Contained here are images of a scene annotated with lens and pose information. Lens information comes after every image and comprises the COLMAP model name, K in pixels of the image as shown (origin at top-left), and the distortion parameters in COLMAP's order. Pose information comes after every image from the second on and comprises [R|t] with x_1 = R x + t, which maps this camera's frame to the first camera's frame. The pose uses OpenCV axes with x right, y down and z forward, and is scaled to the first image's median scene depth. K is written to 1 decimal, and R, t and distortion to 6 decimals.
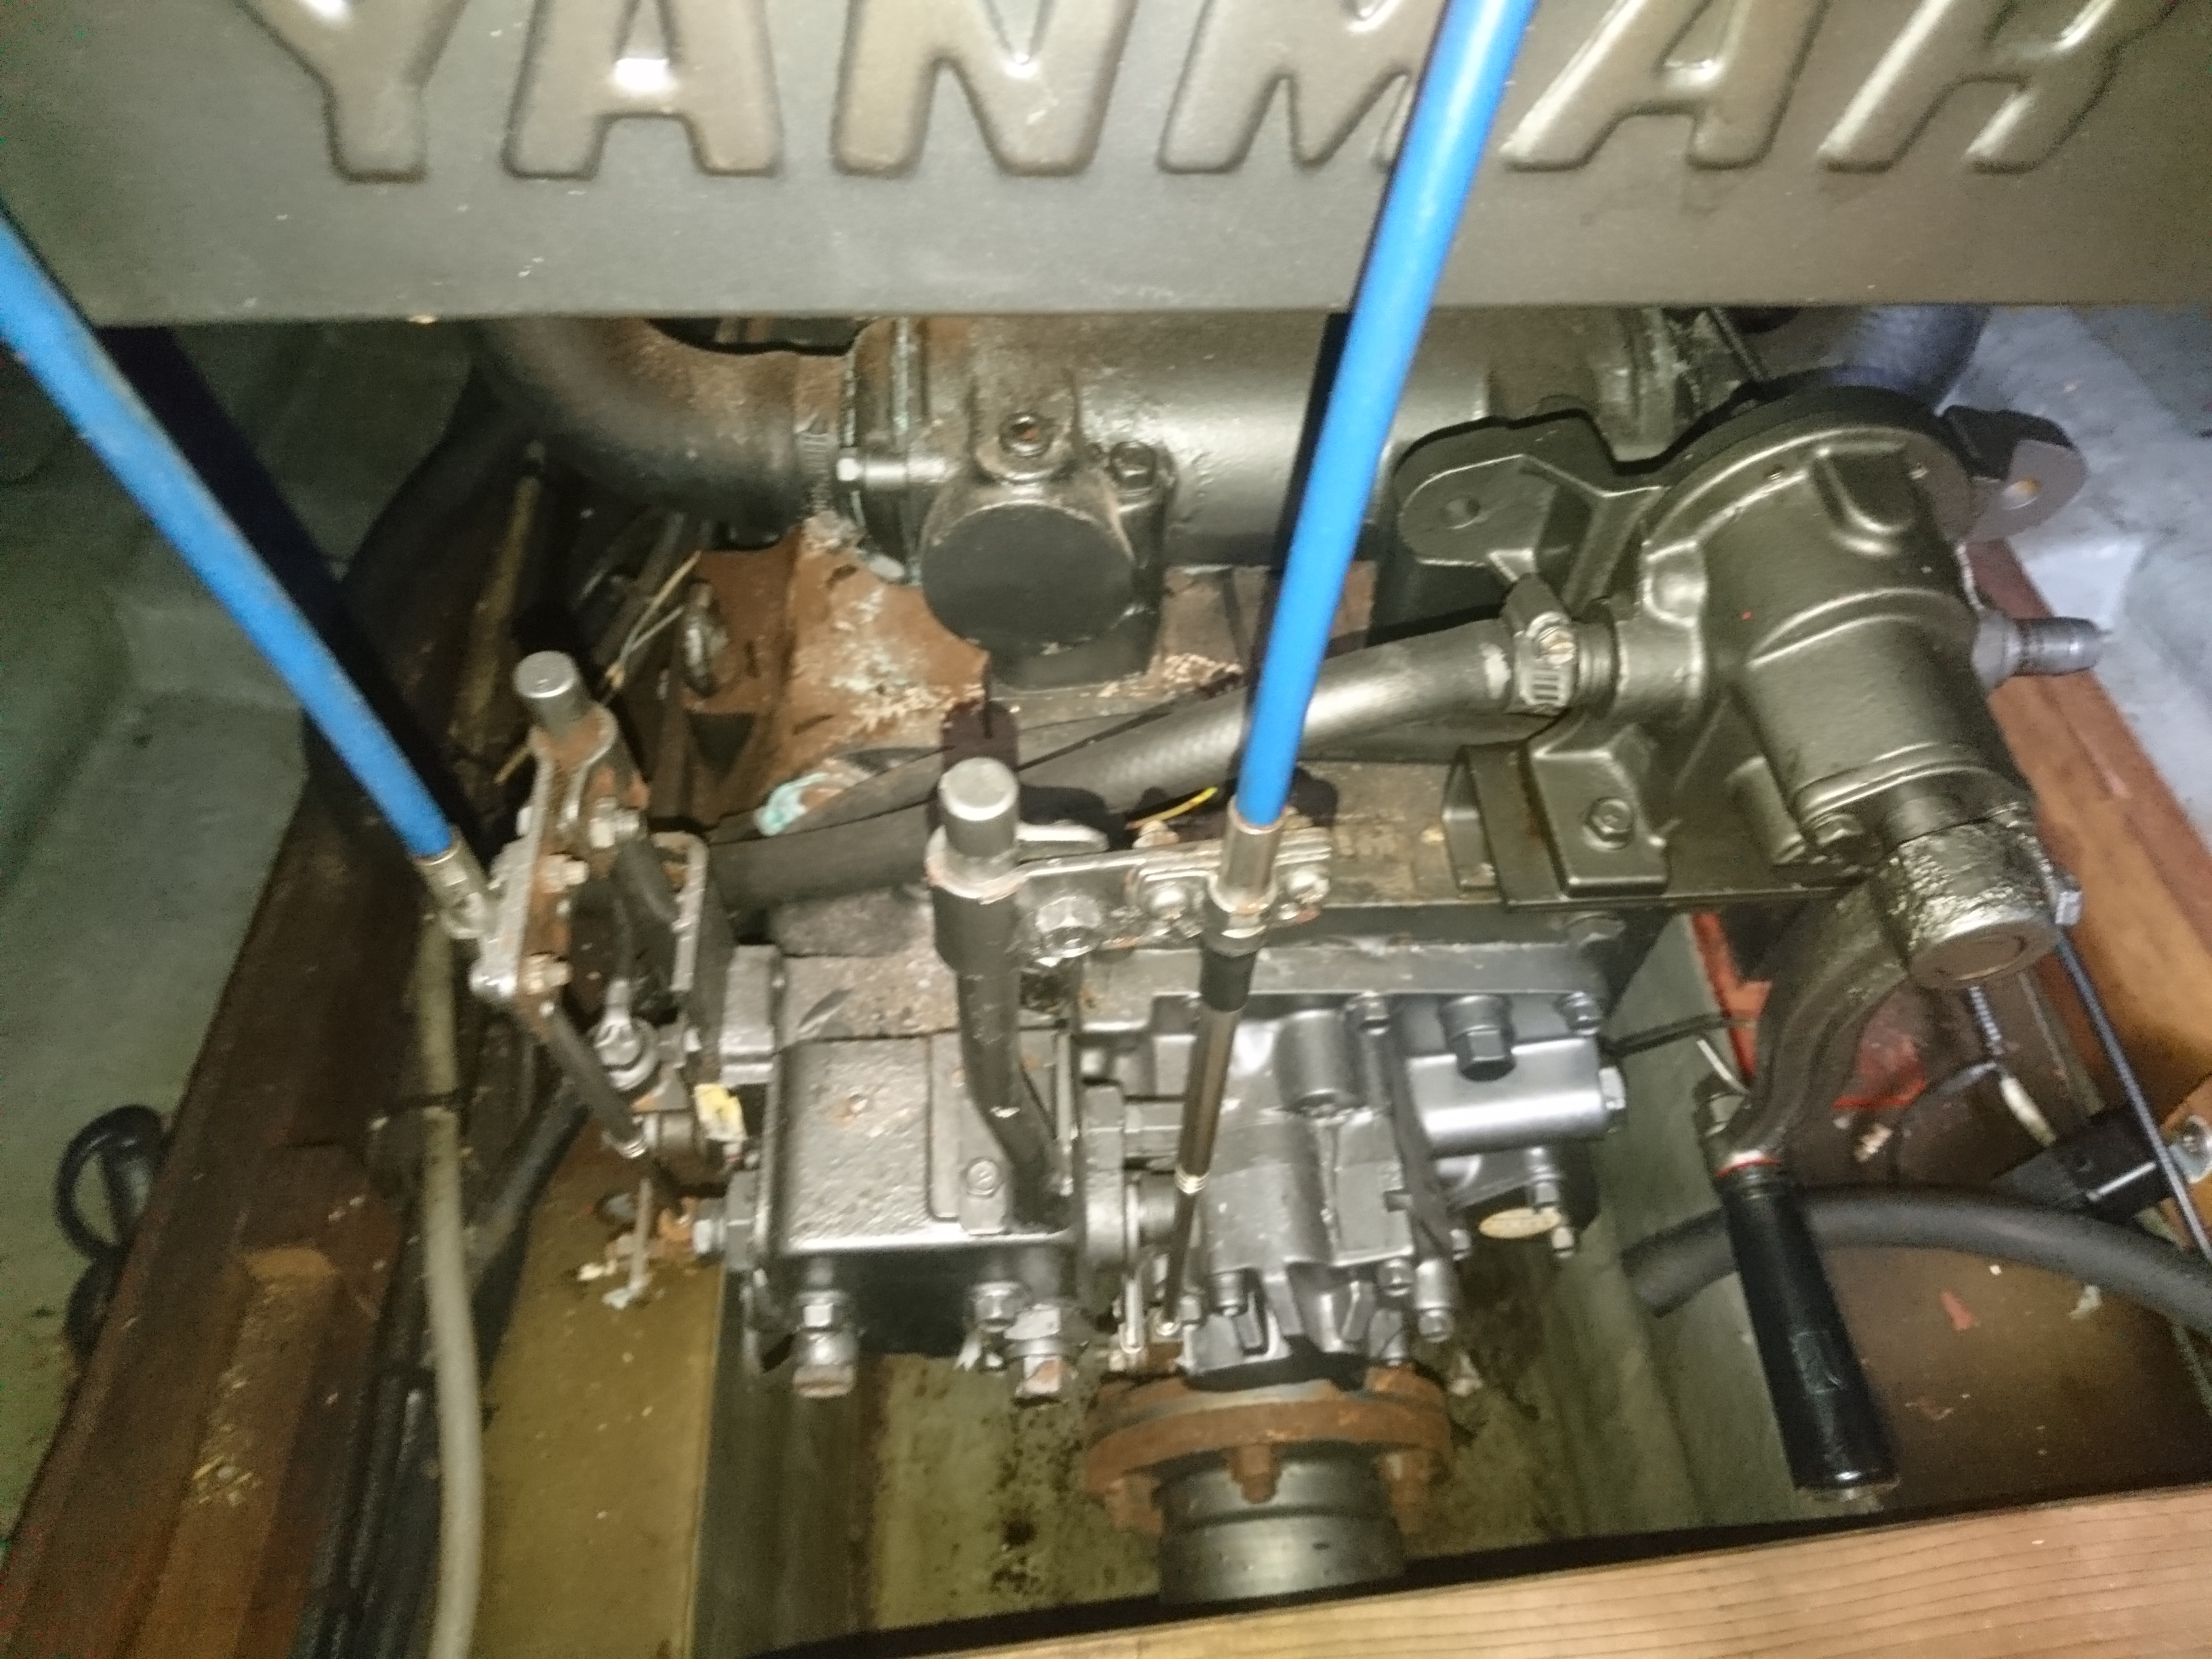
lens RADIAL K [[1561.6, 0, 1091.8], [0, 1561.6, 862.0], [0, 0, 1]] dist [0.204000, -0.394516]
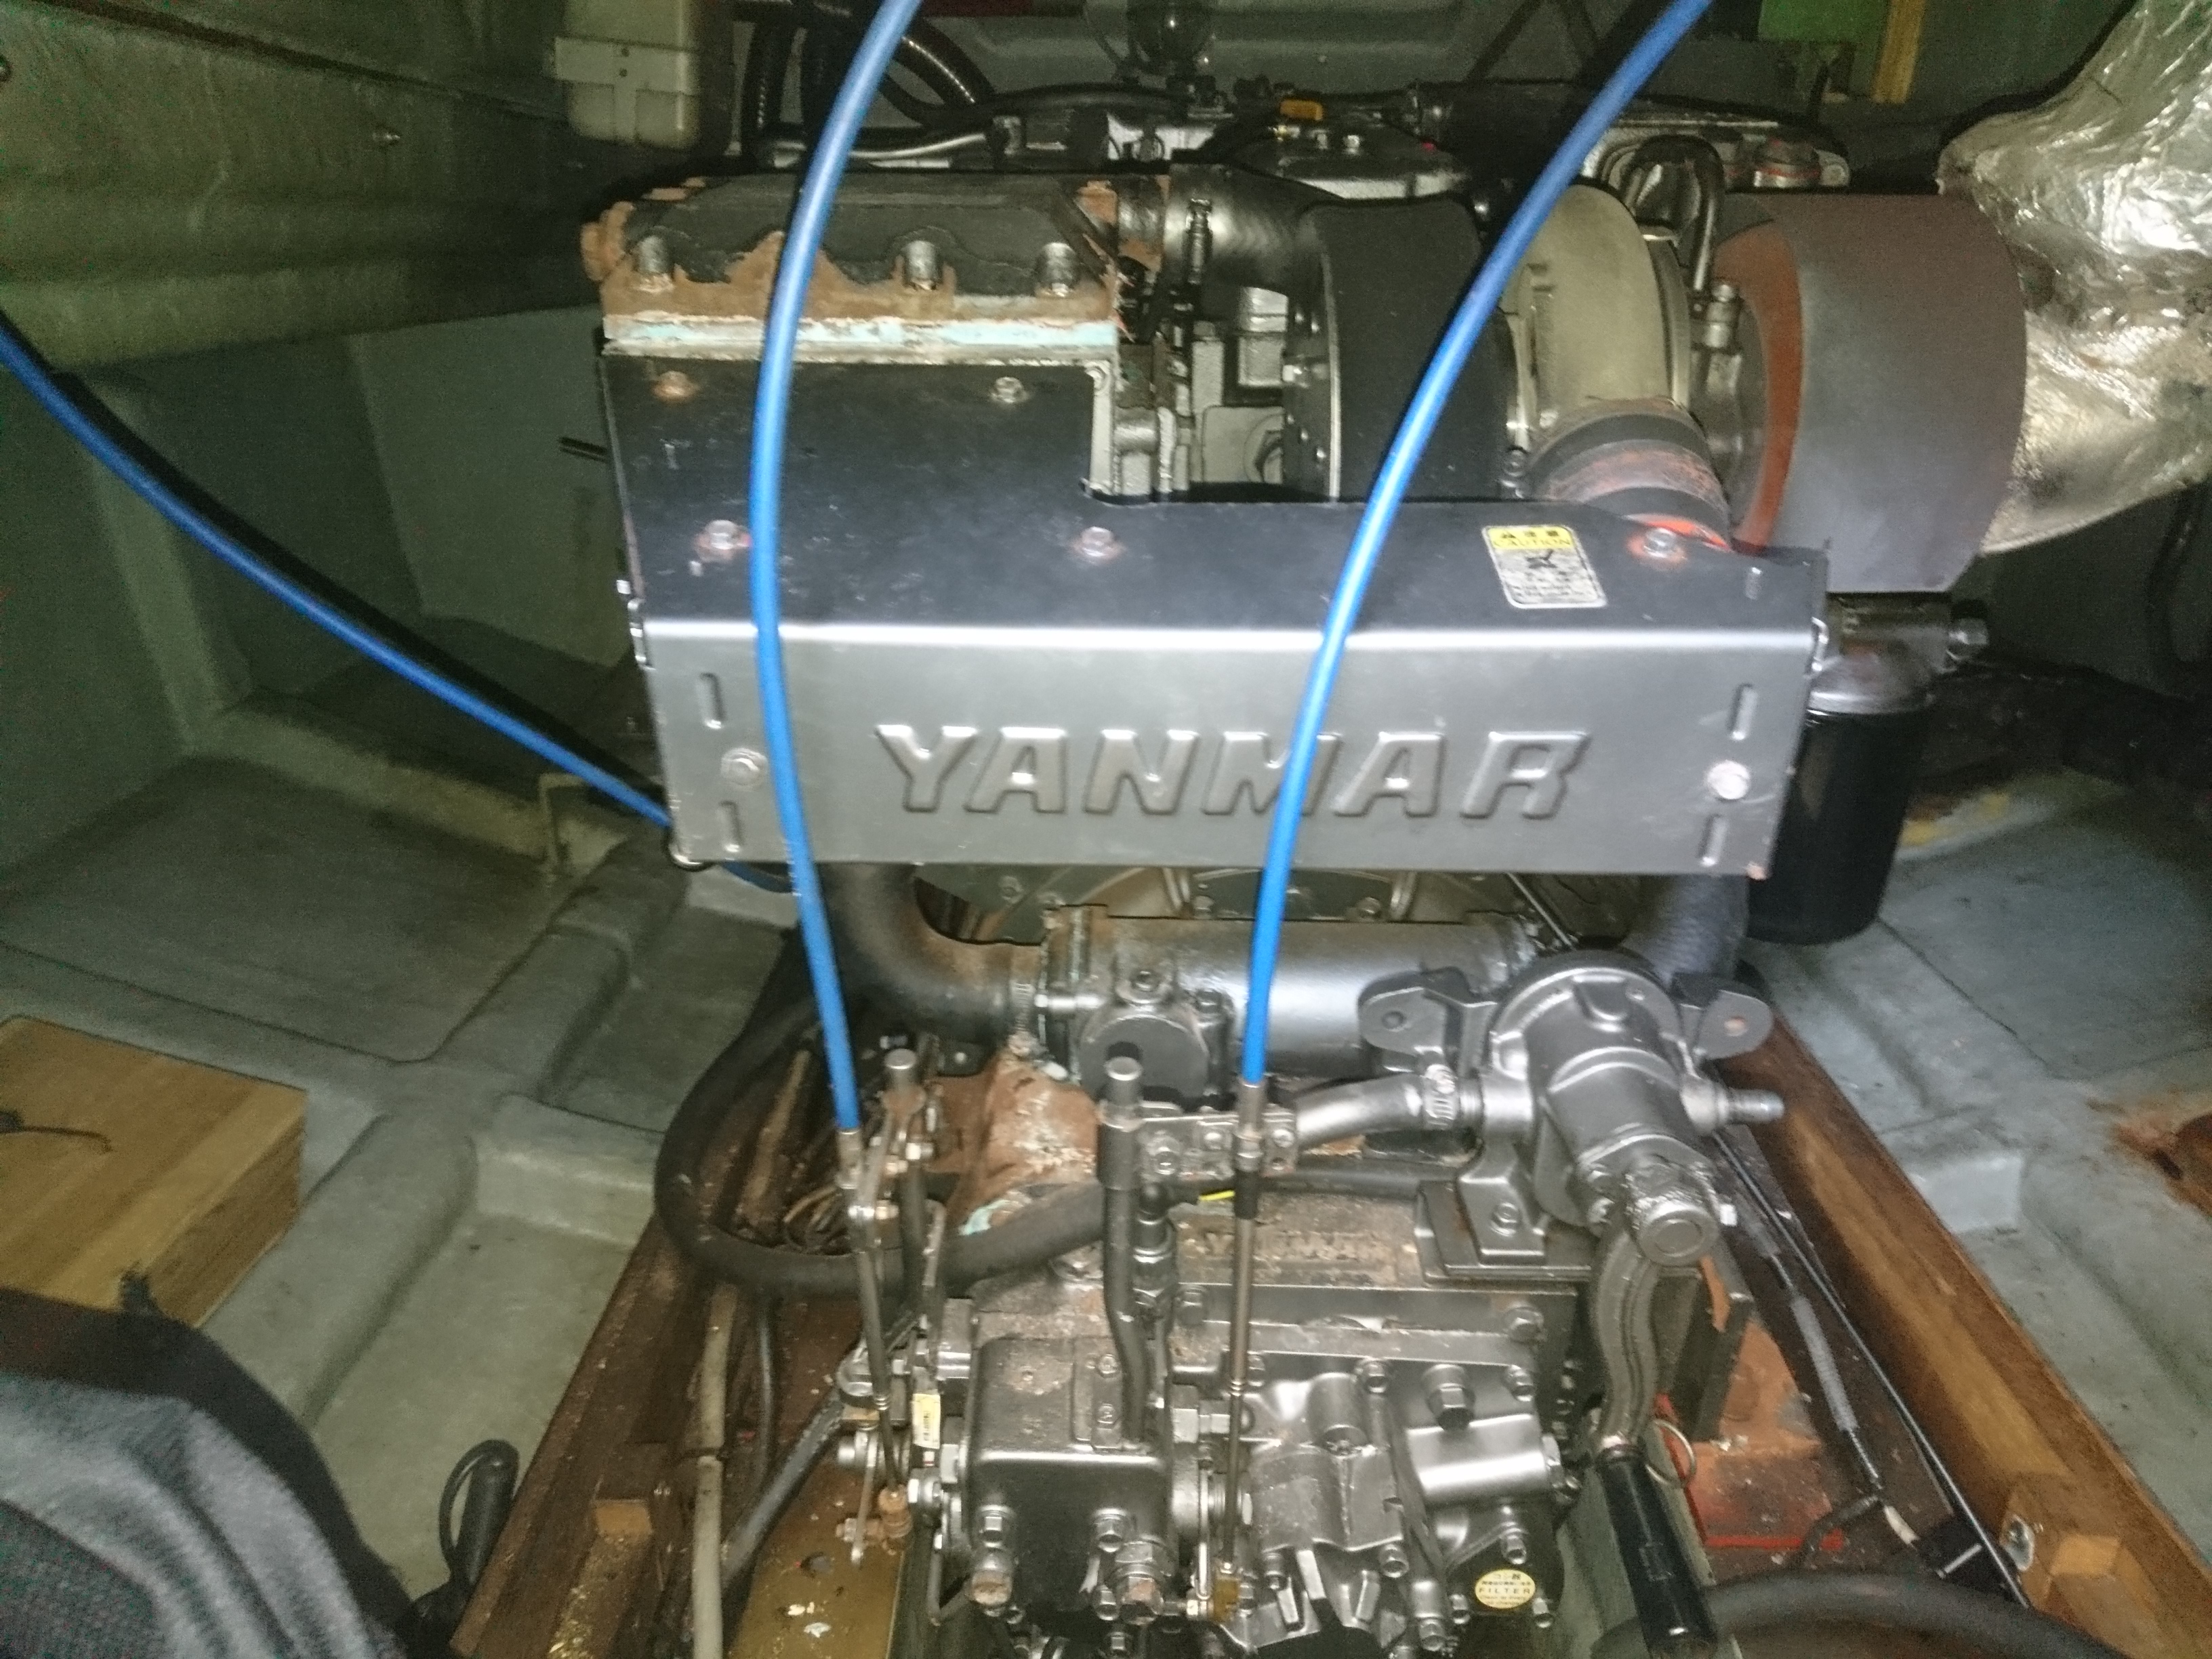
lens RADIAL K [[1561.6, 0, 1091.8], [0, 1561.6, 862.0], [0, 0, 1]] dist [0.204000, -0.394516]
pose [[0.997373, 0.014781, -0.070916, 0.017295], [-0.043737, 0.903260, -0.426858, 0.314562], [0.057746, 0.428839, 0.901534, -0.548674]]
